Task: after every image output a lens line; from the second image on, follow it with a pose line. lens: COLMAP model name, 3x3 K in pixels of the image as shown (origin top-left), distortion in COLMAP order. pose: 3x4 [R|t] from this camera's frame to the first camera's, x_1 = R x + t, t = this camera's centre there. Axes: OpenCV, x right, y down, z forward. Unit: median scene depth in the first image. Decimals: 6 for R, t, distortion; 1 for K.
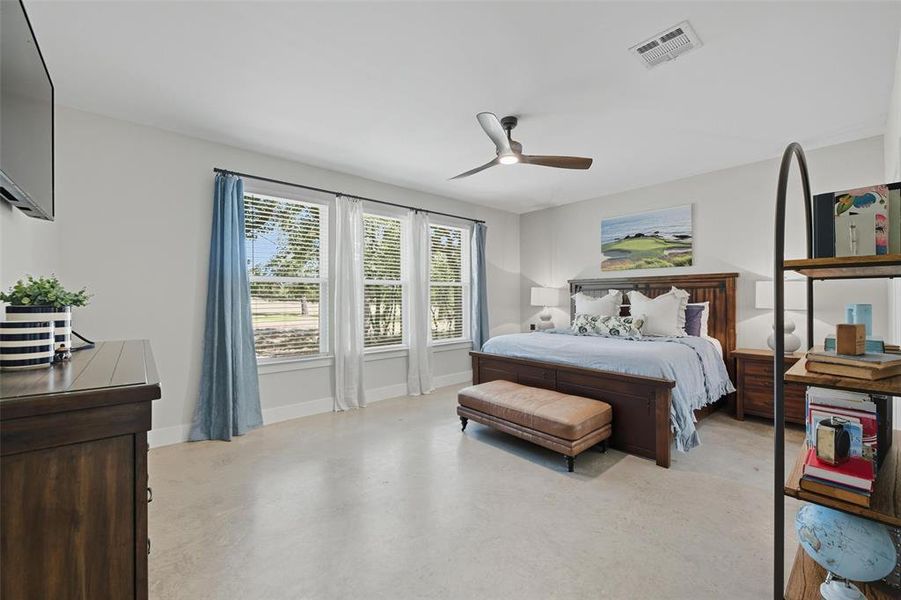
lens RADIAL K [[360.6, 0, 454.1], [0, 360.6, 297.3], [0, 0, 1]] dist [-0.008517, -0.000166]
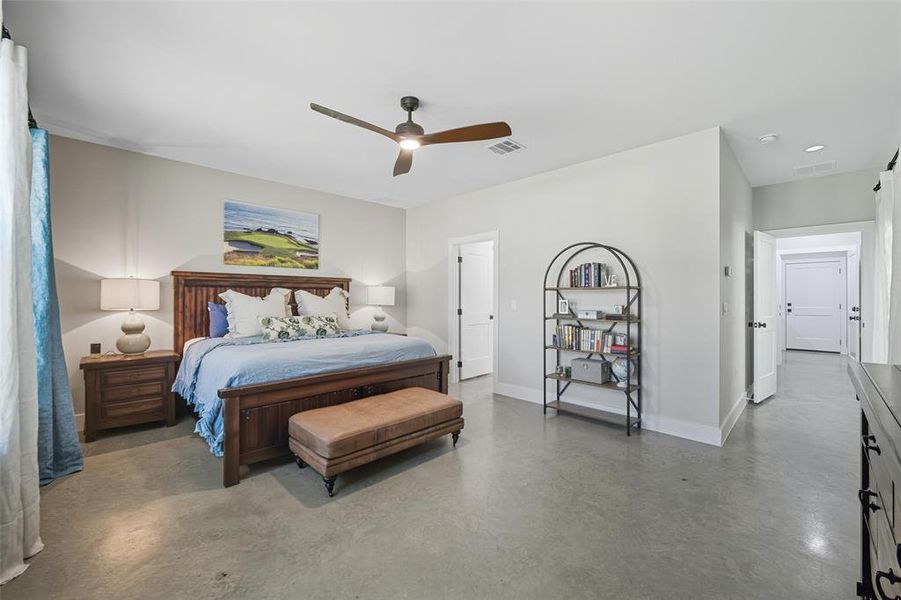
lens RADIAL K [[360.6, 0, 453.5], [0, 360.6, 299.9], [0, 0, 1]] dist [-0.008517, -0.000166]
pose [[-0.048793, -0.003109, 0.998804, -0.472516], [-0.000812, 0.999995, 0.003073, 0.005165], [-0.998809, -0.000661, -0.048795, 0.594546]]
